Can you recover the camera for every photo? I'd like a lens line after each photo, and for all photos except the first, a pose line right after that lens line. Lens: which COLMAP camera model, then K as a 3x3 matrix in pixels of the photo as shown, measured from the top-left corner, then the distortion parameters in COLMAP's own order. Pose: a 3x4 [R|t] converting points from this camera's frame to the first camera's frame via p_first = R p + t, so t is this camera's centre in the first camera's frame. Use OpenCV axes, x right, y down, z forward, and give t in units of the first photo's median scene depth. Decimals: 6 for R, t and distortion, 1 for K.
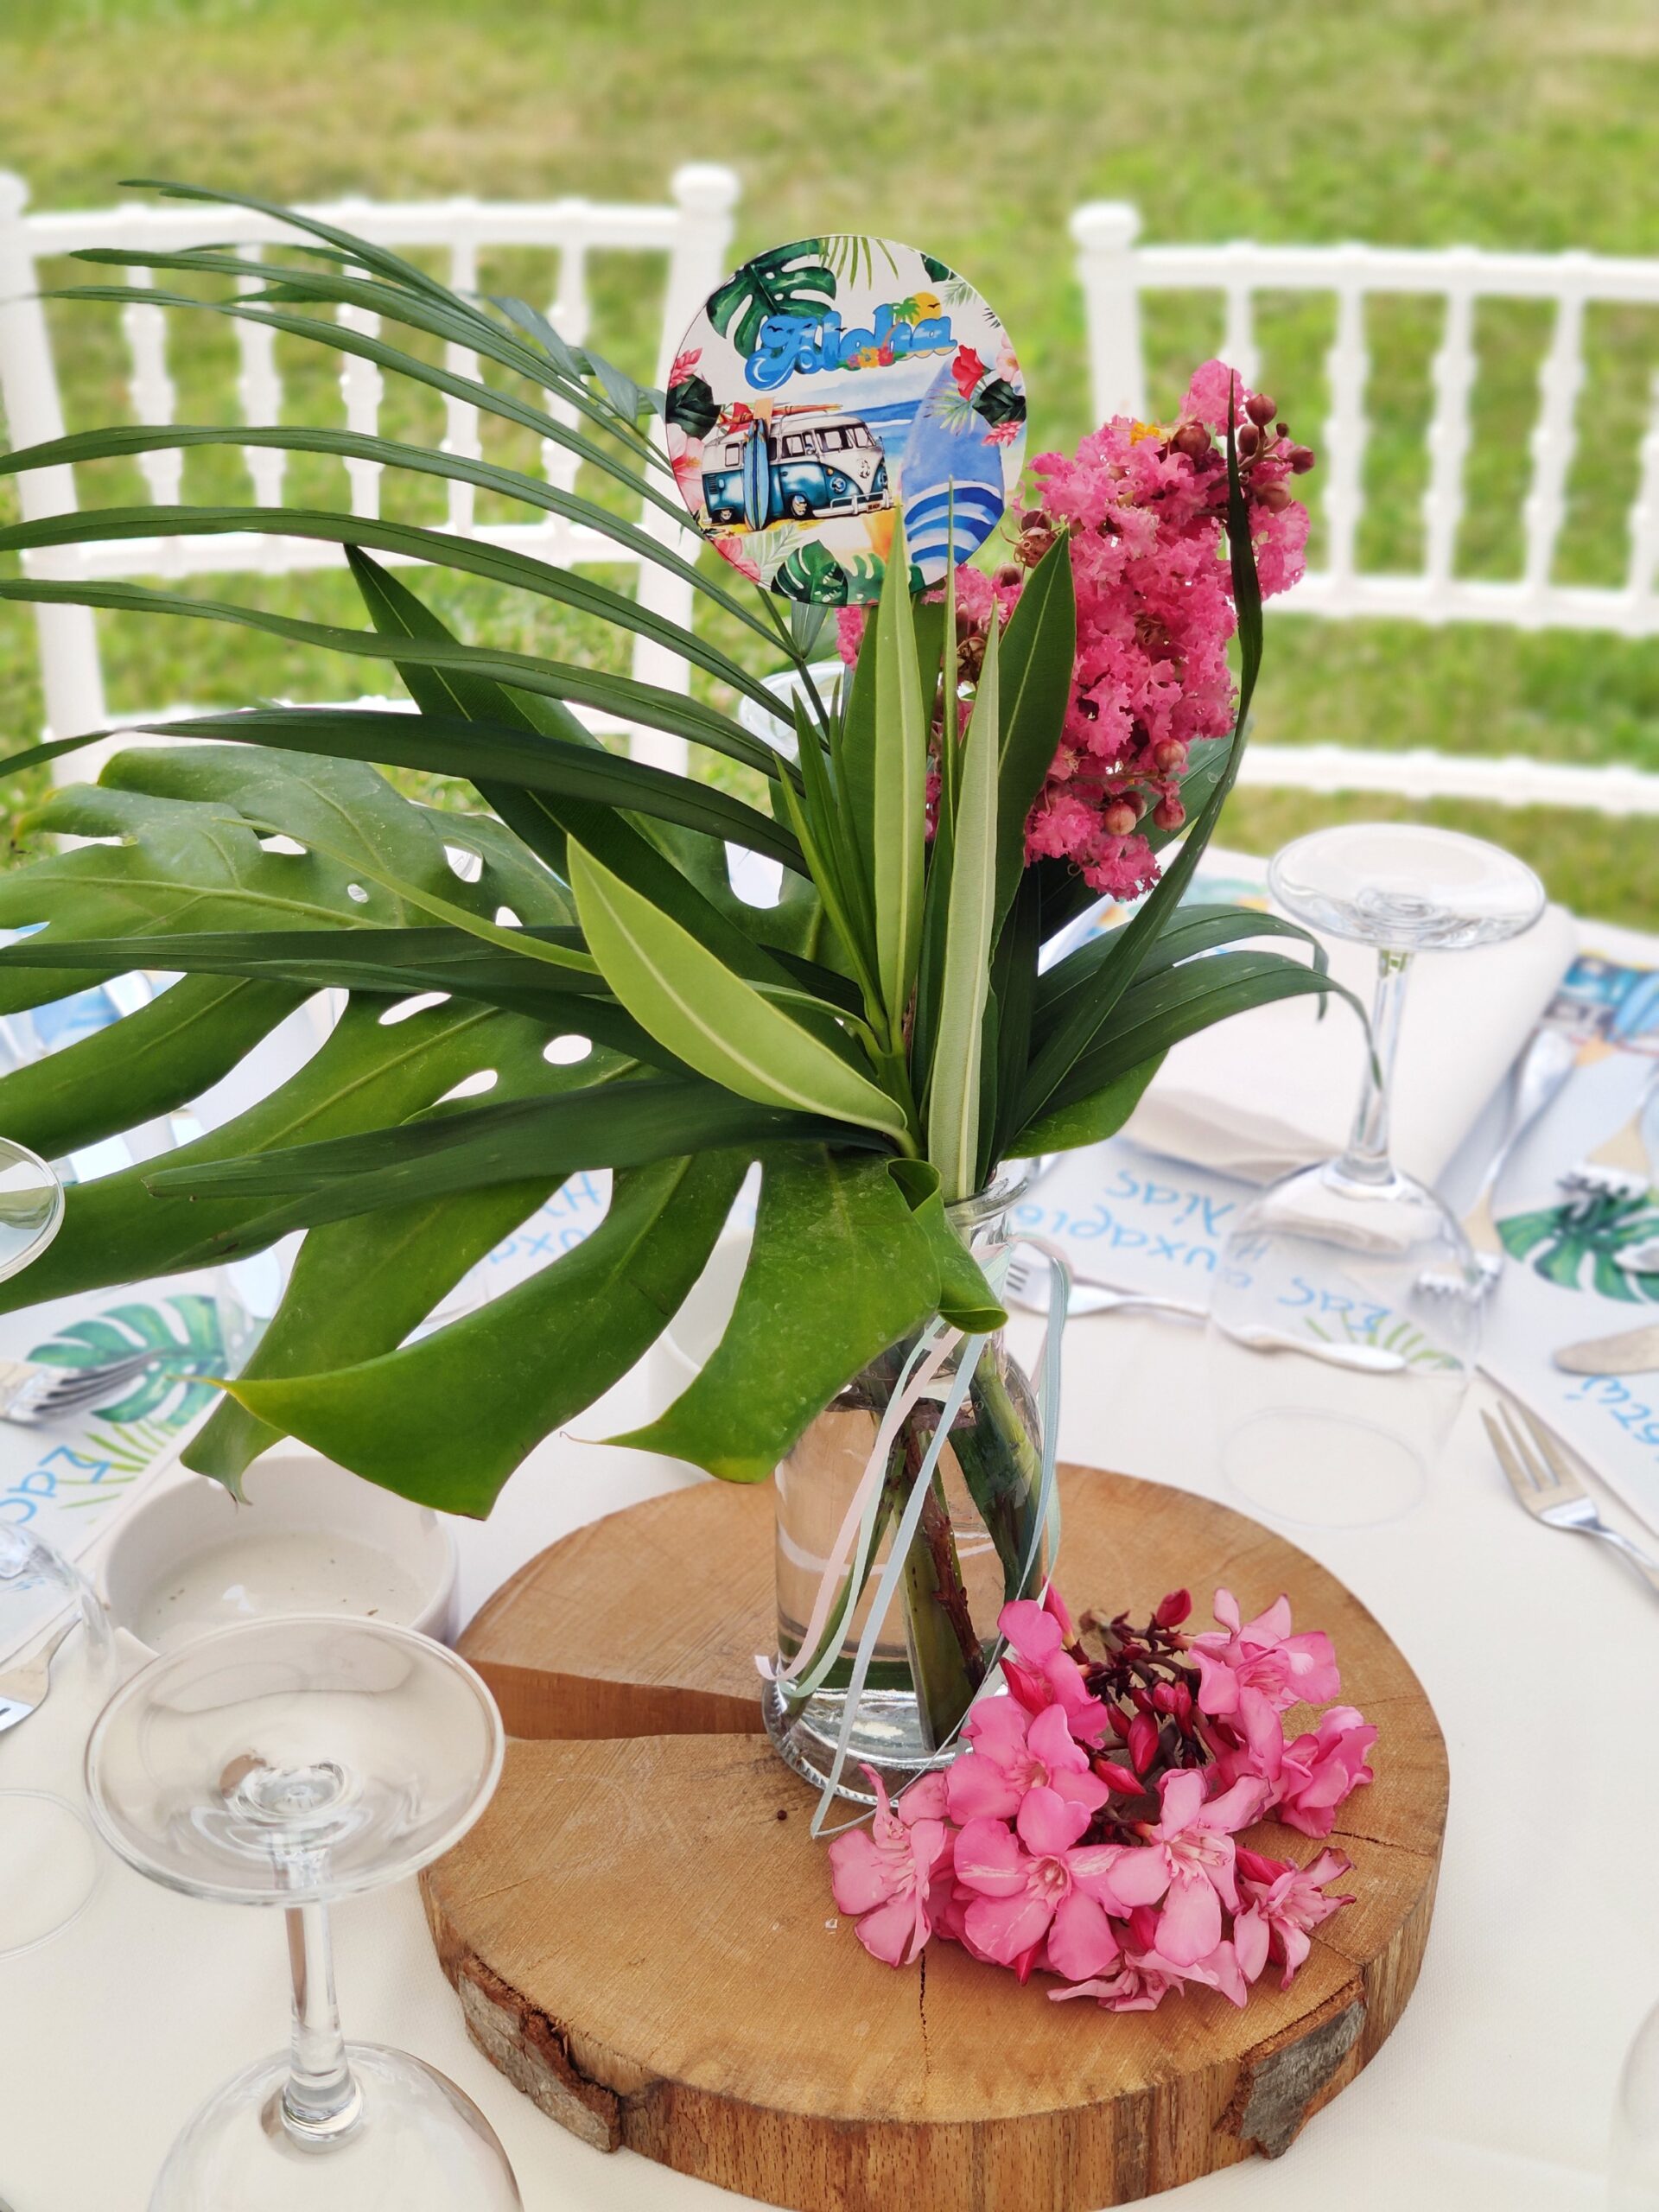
lens RADIAL K [[3123.3, 0, 829.5], [0, 3123.3, 1106.0], [0, 0, 1]] dist [-0.006811, 0.010783]
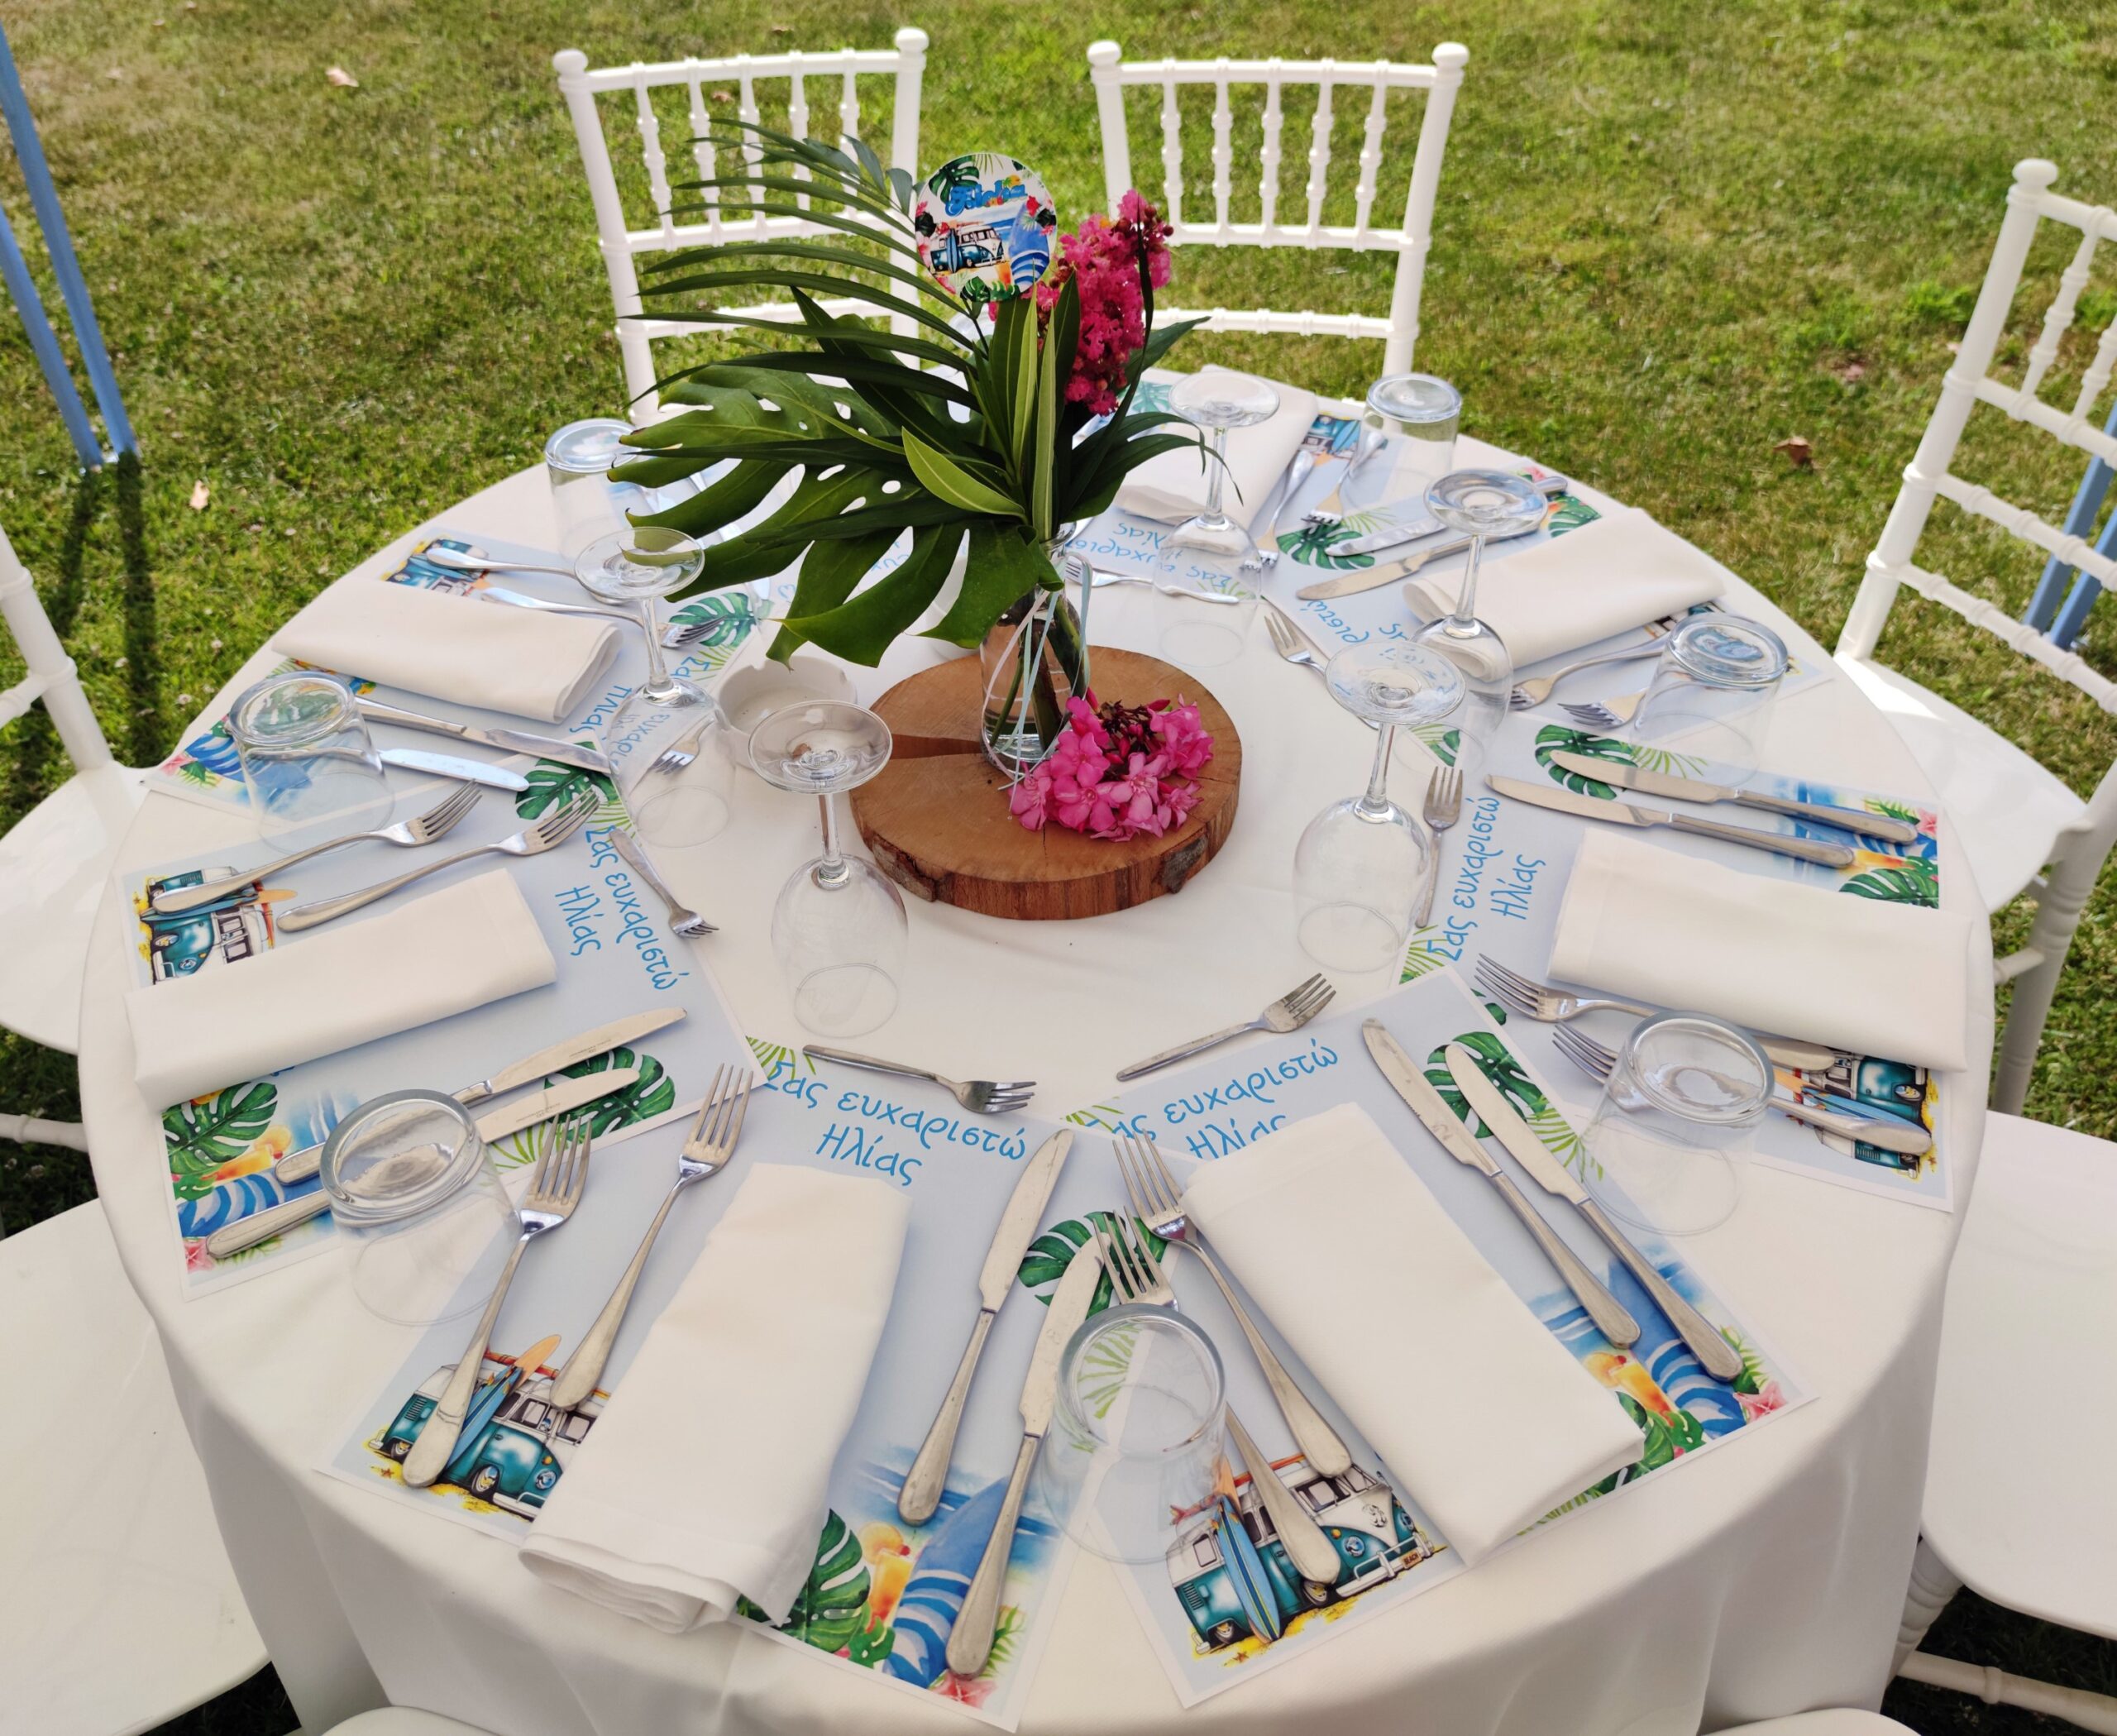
lens RADIAL K [[1622.6, 0, 1043.8], [0, 1622.6, 870.0], [0, 0, 1]] dist [0.106039, 0.000742]
pose [[0.998708, -0.047784, 0.017285, 0.003701], [0.042517, 0.972085, 0.230745, -0.016174], [-0.027828, -0.229712, 0.972861, -0.384194]]
